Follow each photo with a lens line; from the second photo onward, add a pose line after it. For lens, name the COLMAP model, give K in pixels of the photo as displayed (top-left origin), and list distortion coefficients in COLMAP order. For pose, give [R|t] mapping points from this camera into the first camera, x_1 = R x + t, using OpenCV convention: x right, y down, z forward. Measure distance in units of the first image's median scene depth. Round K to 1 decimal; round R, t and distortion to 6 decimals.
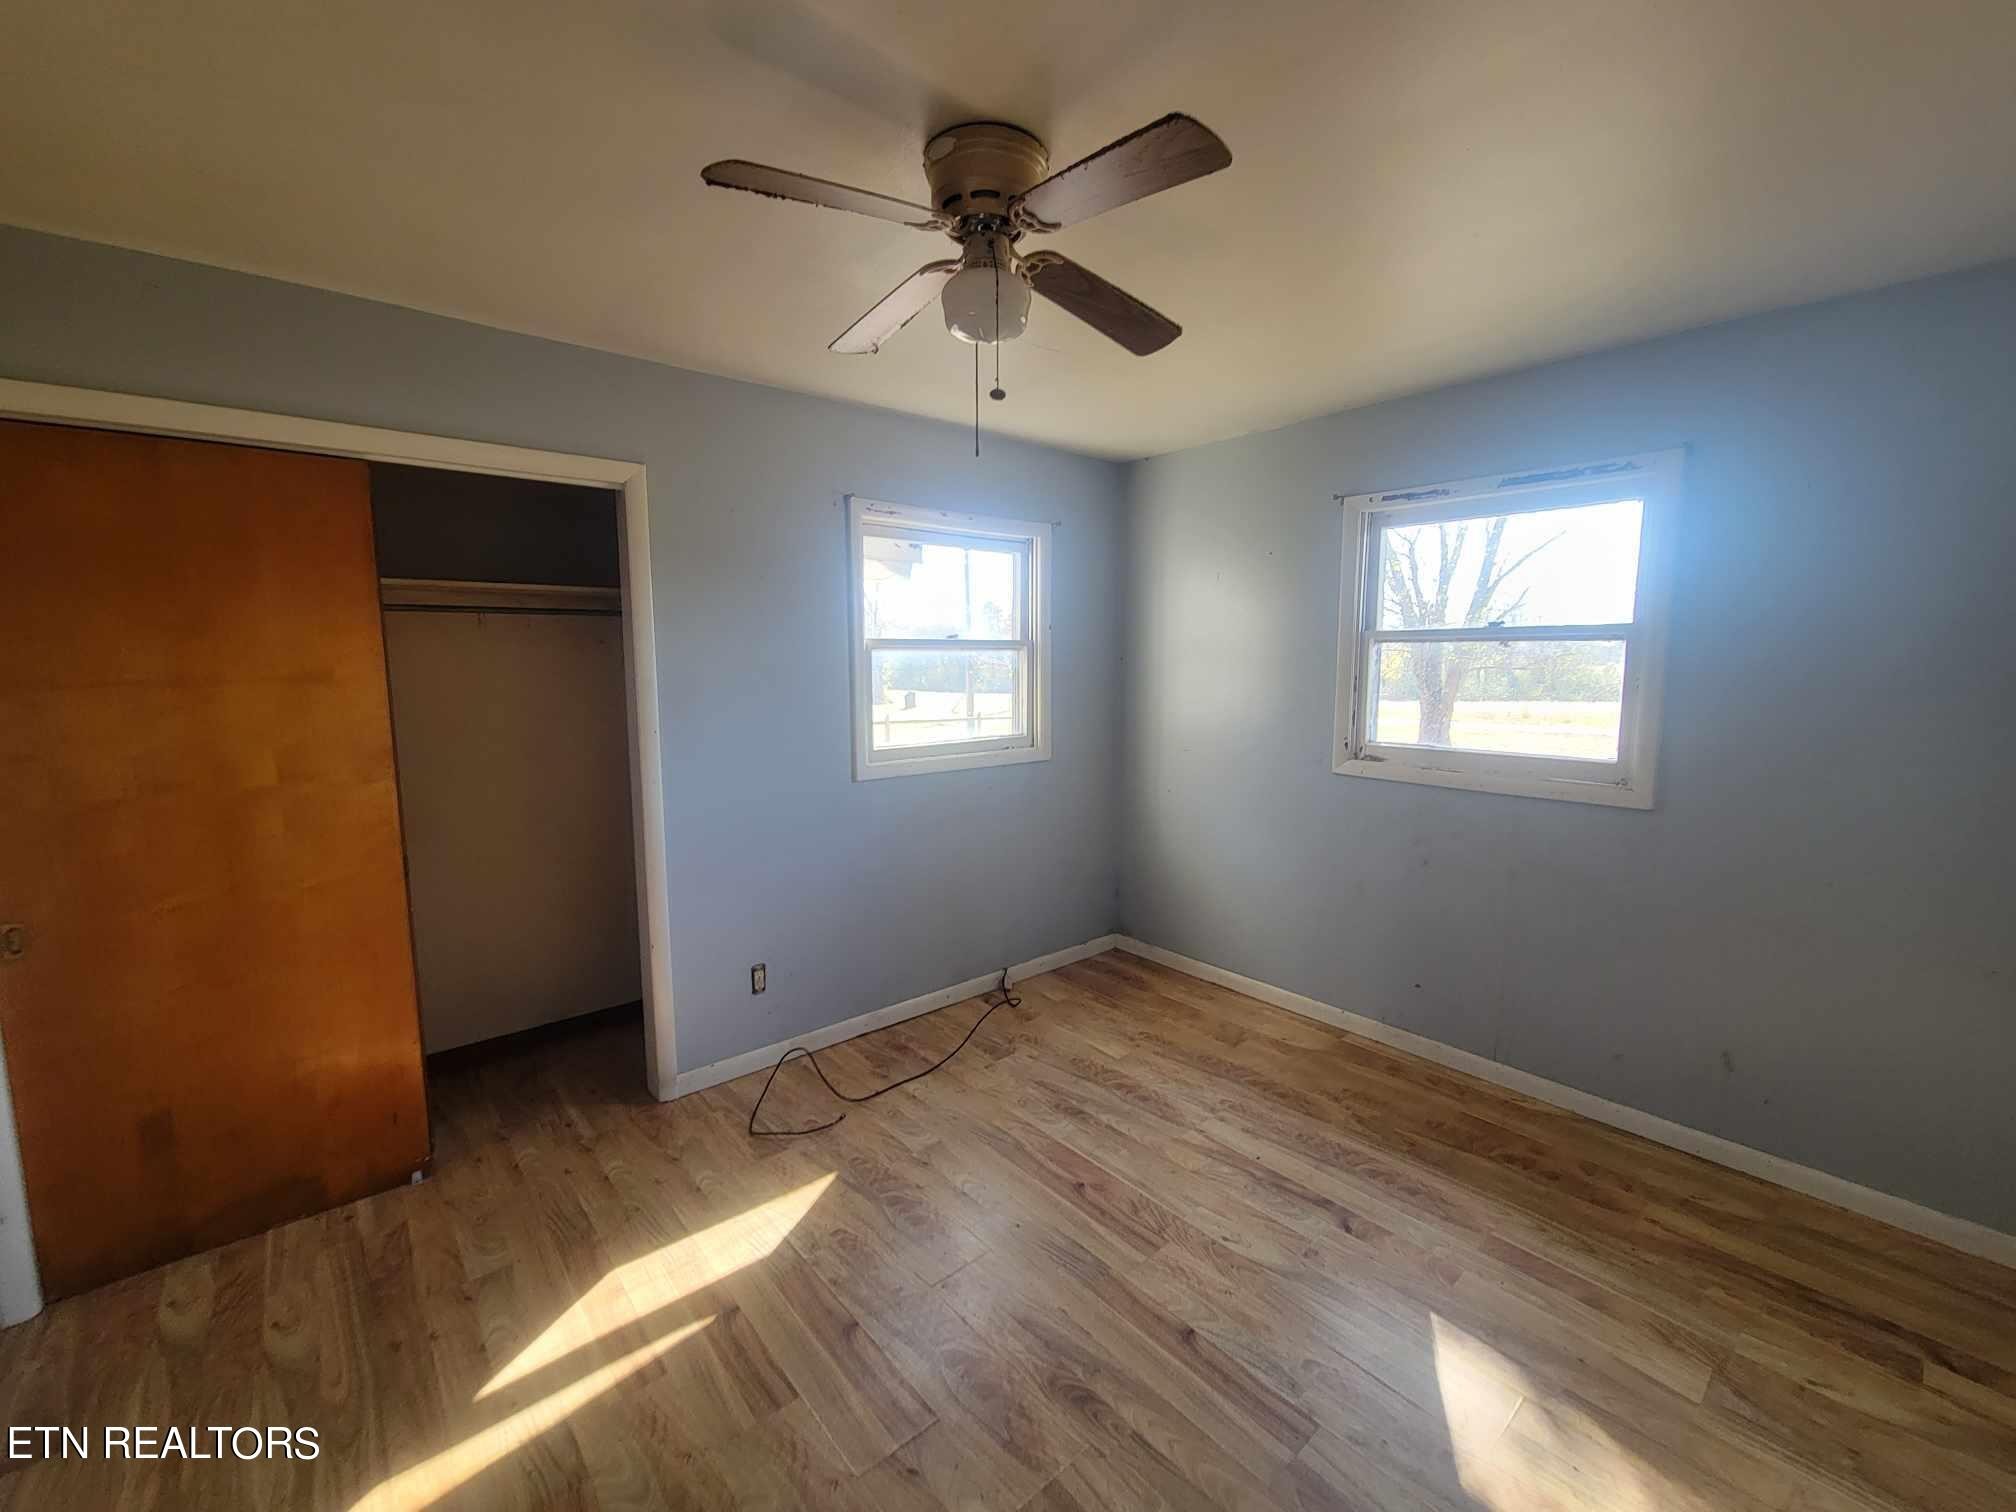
lens RADIAL K [[823.9, 0, 1005.7], [0, 823.9, 746.4], [0, 0, 1]] dist [-0.001139, -0.000024]
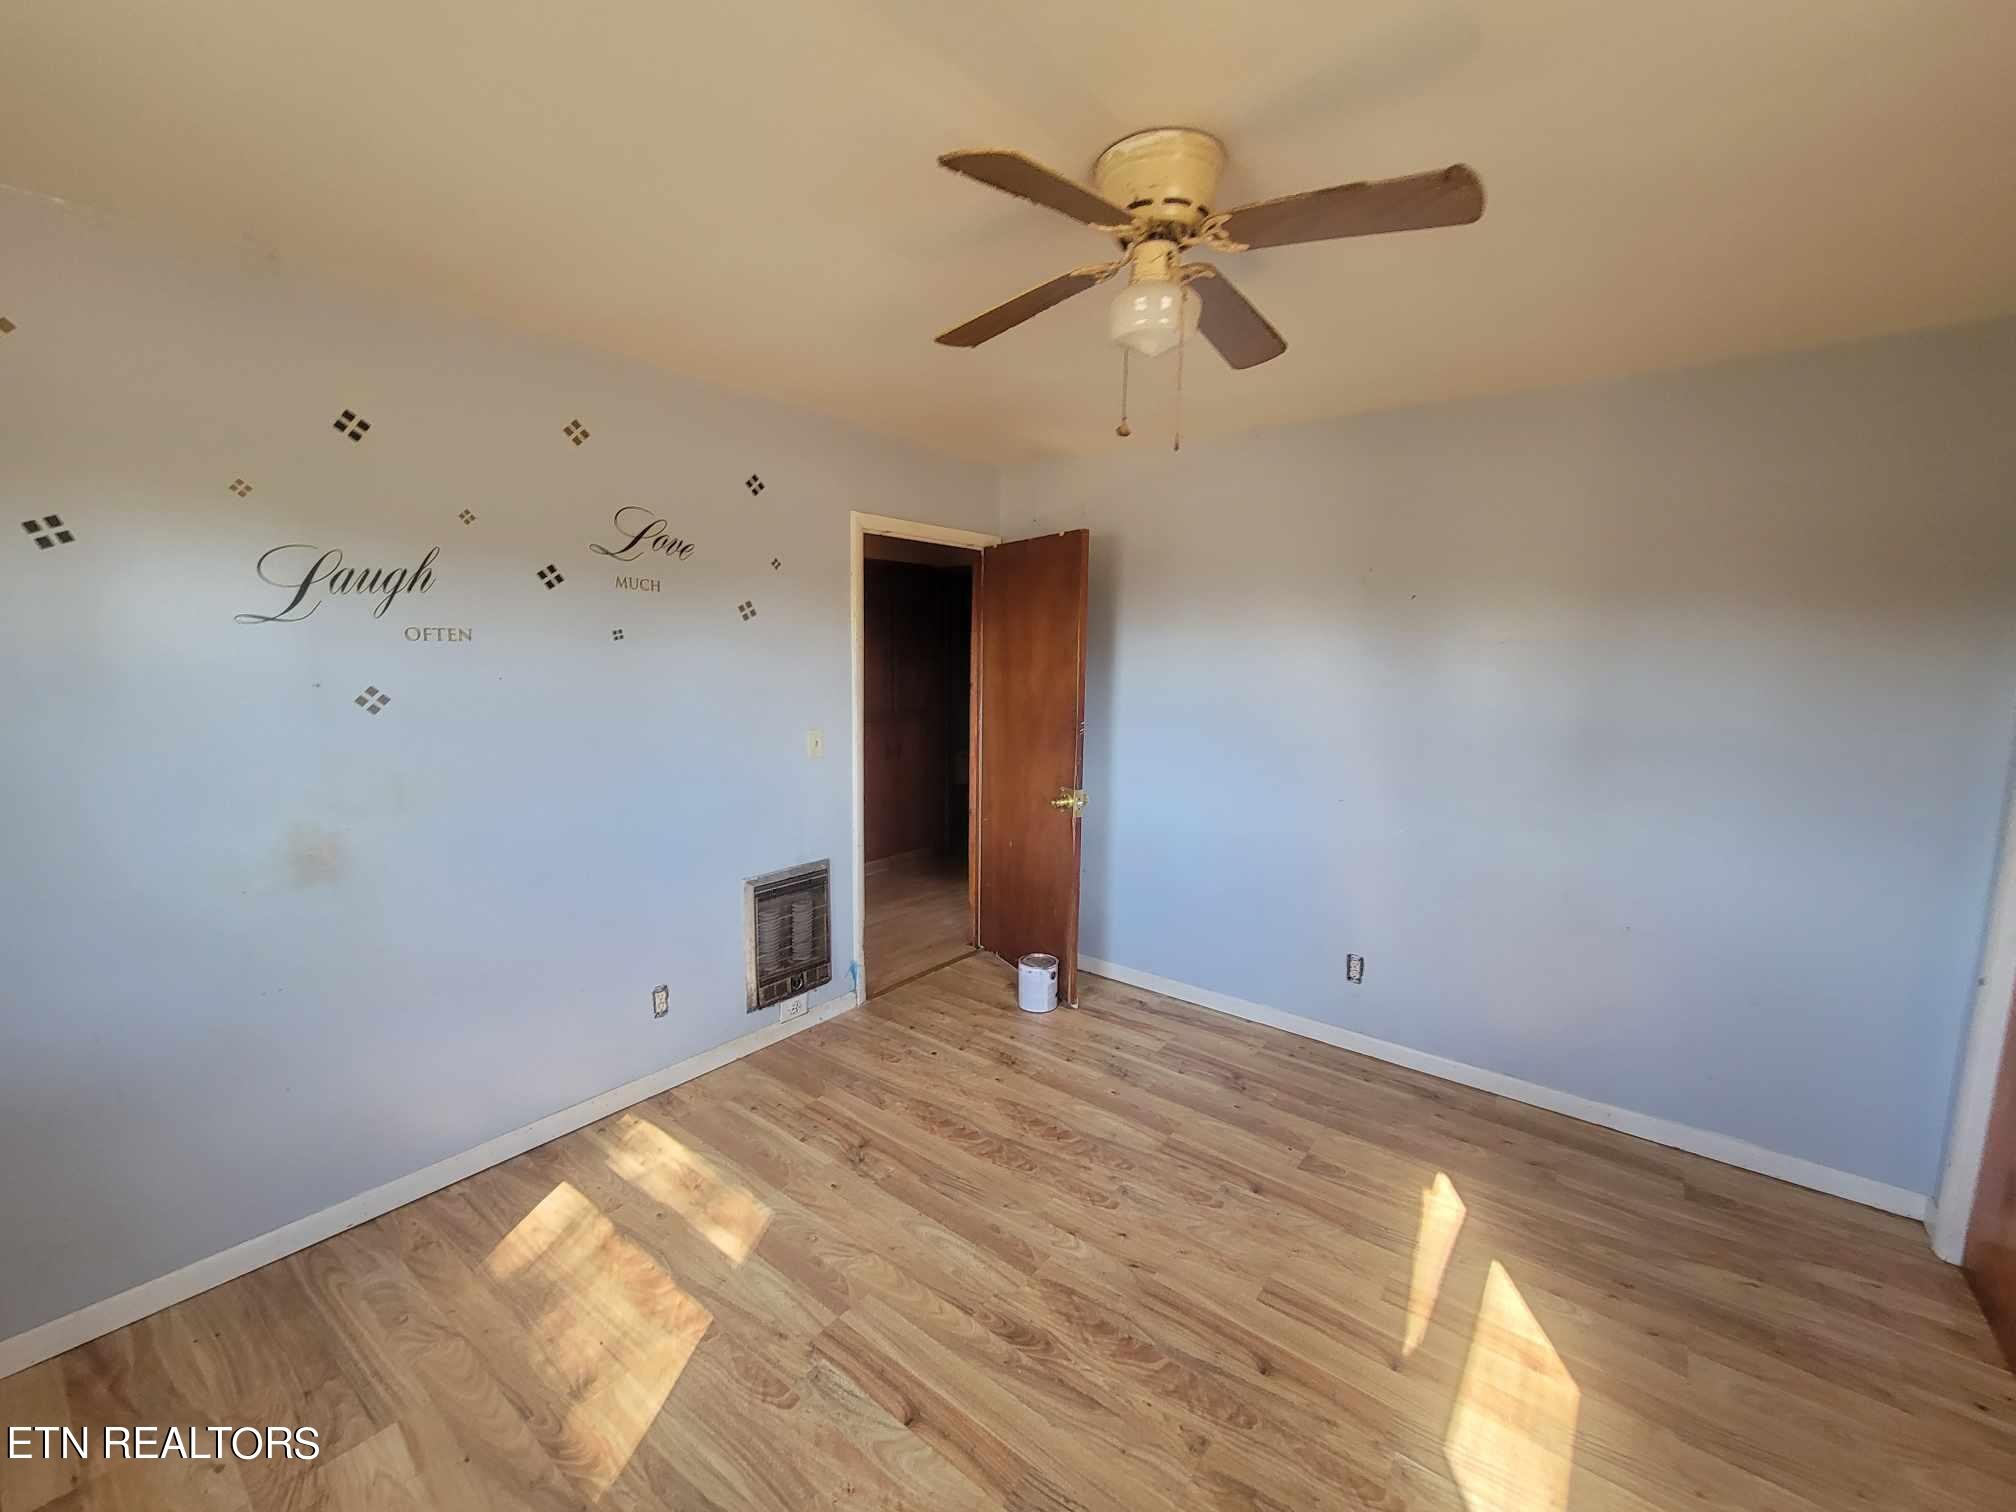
lens RADIAL K [[823.9, 0, 1005.7], [0, 823.9, 746.4], [0, 0, 1]] dist [-0.001139, -0.000024]
pose [[-0.979375, 0.010334, -0.201788, 0.304020], [-0.036157, 0.973607, 0.225347, -0.206283], [0.198791, 0.227995, -0.953153, 1.759008]]
